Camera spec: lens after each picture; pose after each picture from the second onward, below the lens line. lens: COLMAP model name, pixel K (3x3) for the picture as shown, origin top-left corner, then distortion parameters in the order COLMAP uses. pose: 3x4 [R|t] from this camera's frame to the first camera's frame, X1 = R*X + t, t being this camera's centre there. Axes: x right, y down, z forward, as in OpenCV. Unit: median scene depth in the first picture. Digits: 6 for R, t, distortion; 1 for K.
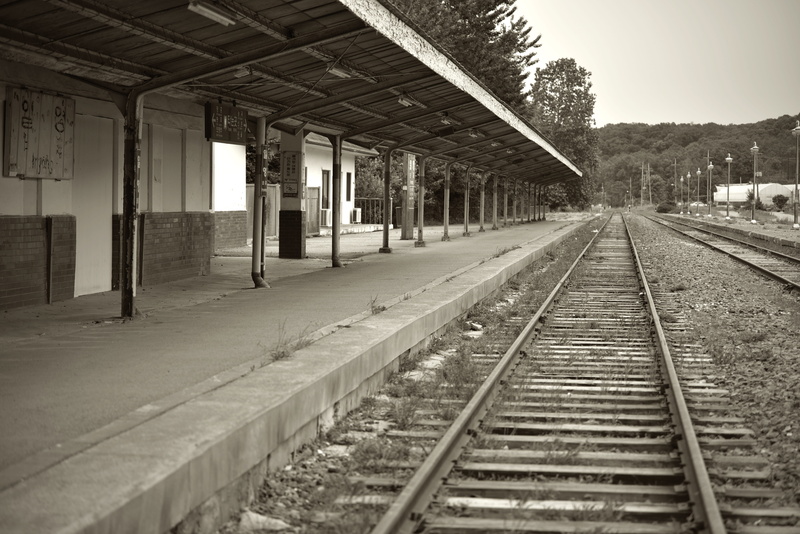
lens RADIAL K [[1678.7, 0, 400.0], [0, 1678.7, 267.0], [0, 0, 1]] dist [-0.040660, -0.281857]
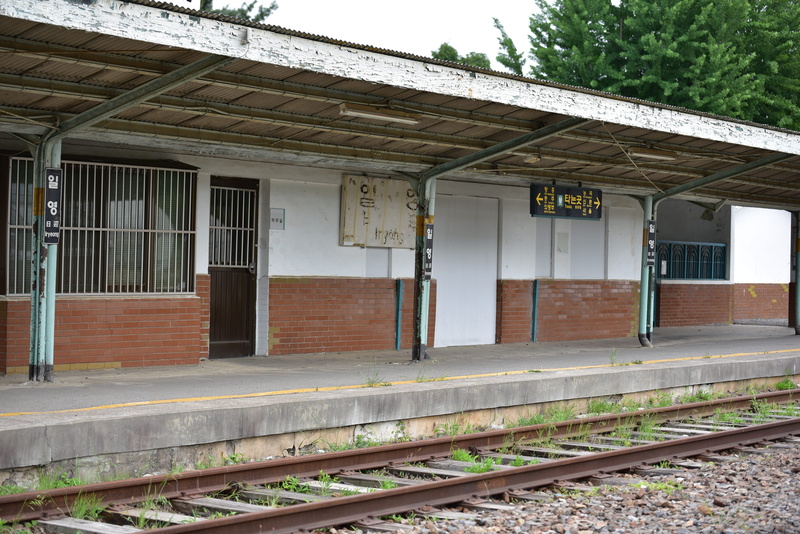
lens RADIAL K [[1678.7, 0, 400.0], [0, 1678.7, 267.0], [0, 0, 1]] dist [-0.040660, -0.281857]
pose [[0.885411, 0.008011, -0.464739, 0.381629], [-0.029779, 0.998775, -0.039518, 0.010422], [0.463853, 0.048829, 0.884565, -0.092266]]
